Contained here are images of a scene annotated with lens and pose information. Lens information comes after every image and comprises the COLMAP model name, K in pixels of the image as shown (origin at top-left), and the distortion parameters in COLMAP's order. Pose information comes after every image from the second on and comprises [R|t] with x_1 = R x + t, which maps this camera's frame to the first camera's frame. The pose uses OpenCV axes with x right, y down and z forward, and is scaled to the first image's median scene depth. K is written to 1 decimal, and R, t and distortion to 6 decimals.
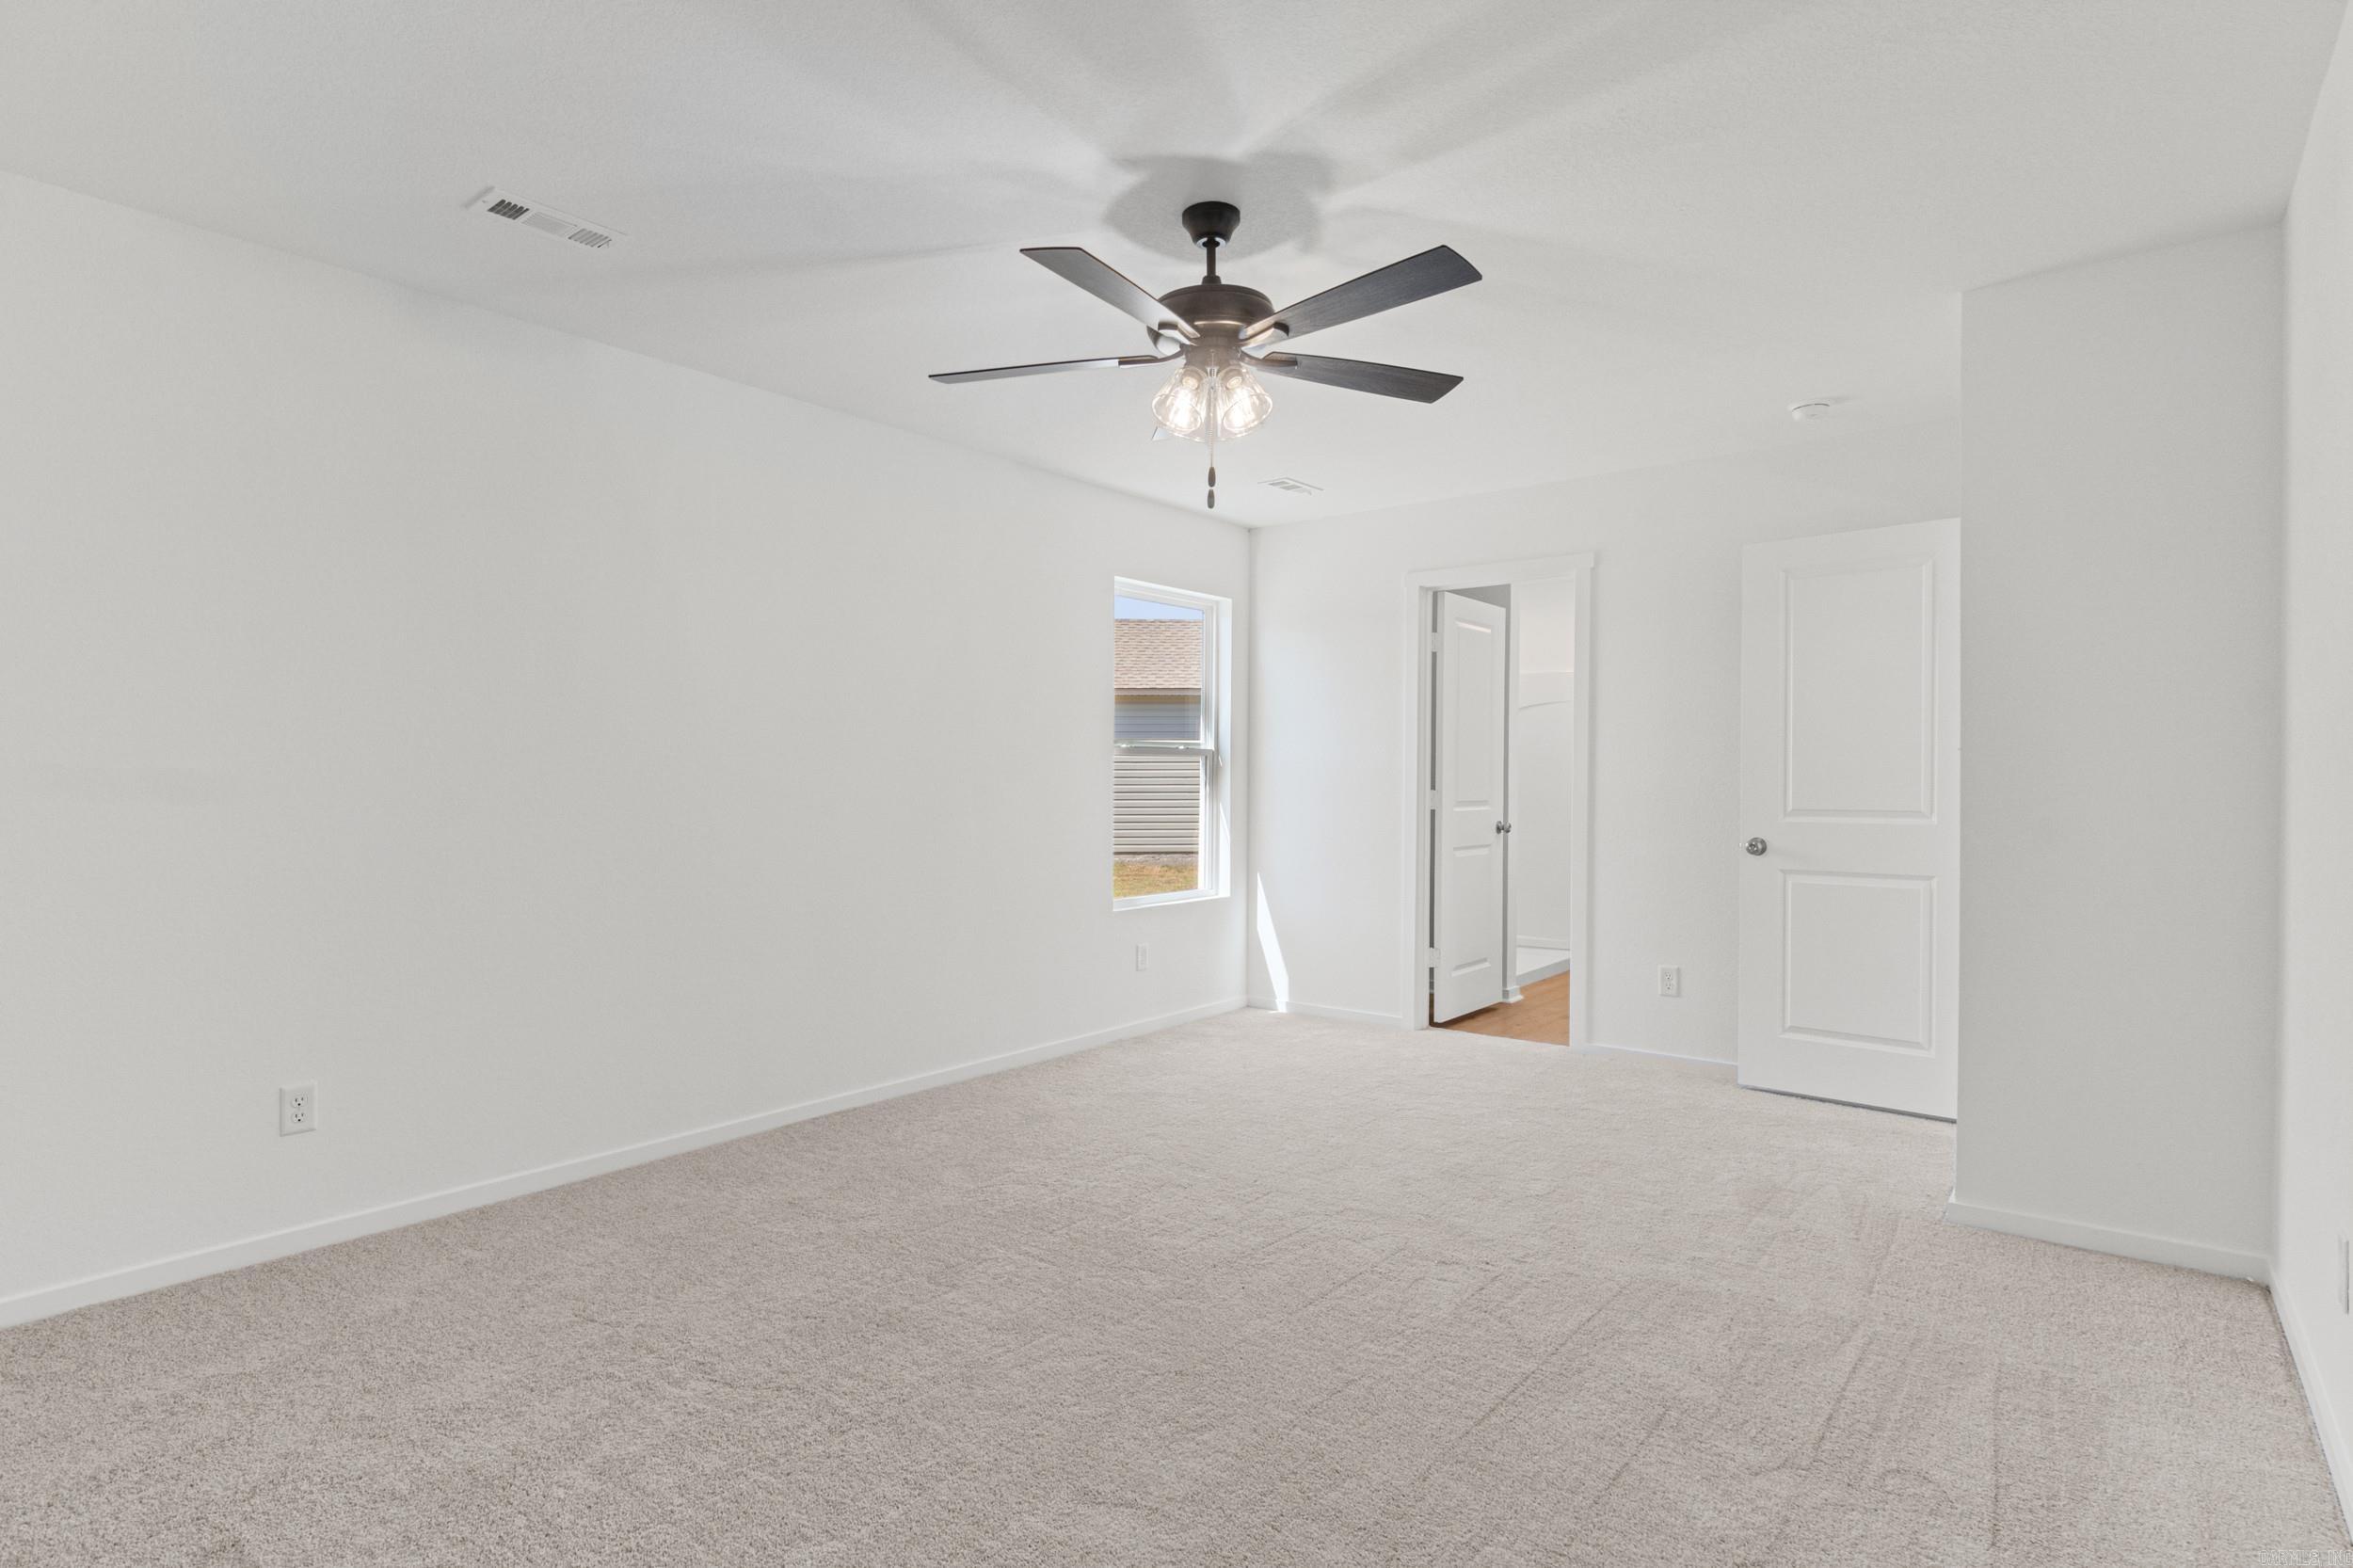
lens RADIAL K [[1230.3, 0, 1158.3], [0, 1230.3, 779.3], [0, 0, 1]] dist [0.009136, 0.004003]
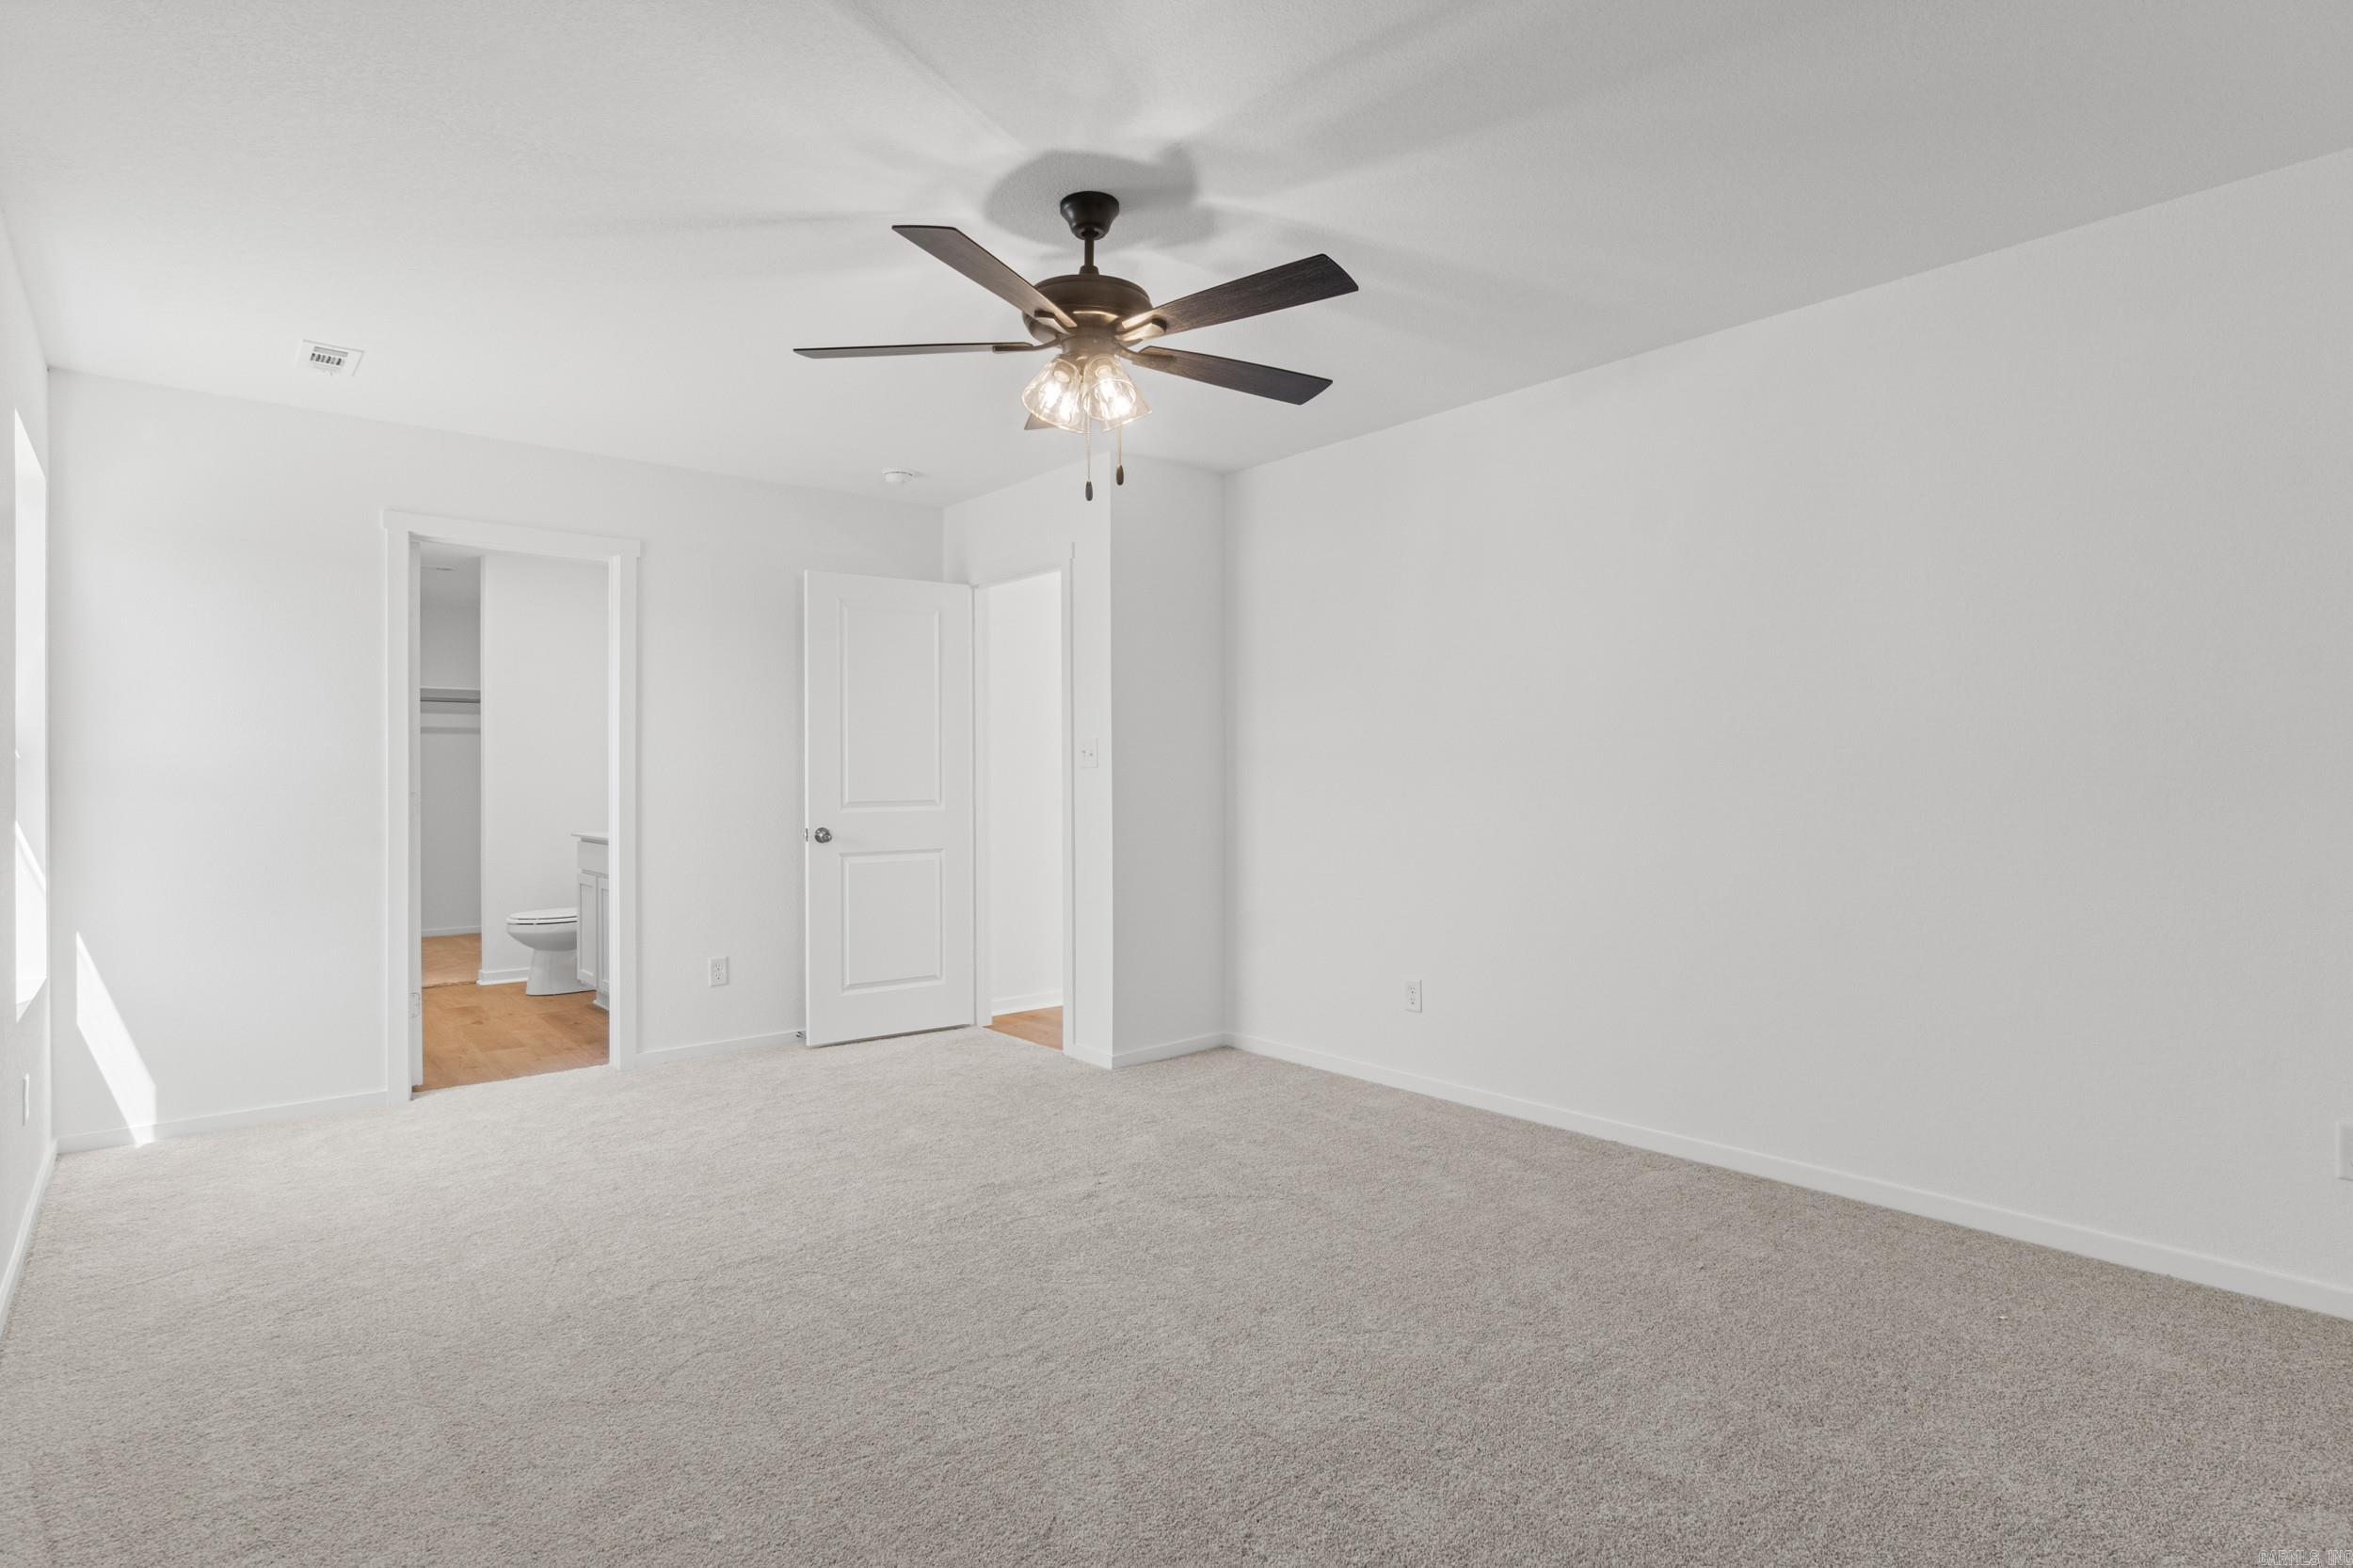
lens RADIAL K [[1230.3, 0, 1166.2], [0, 1230.3, 783.4], [0, 0, 1]] dist [0.009136, 0.004003]
pose [[0.162245, -0.003290, 0.986745, -0.605221], [0.003161, 0.999991, 0.002814, 0.004171], [-0.986745, 0.002662, 0.162254, 0.508006]]
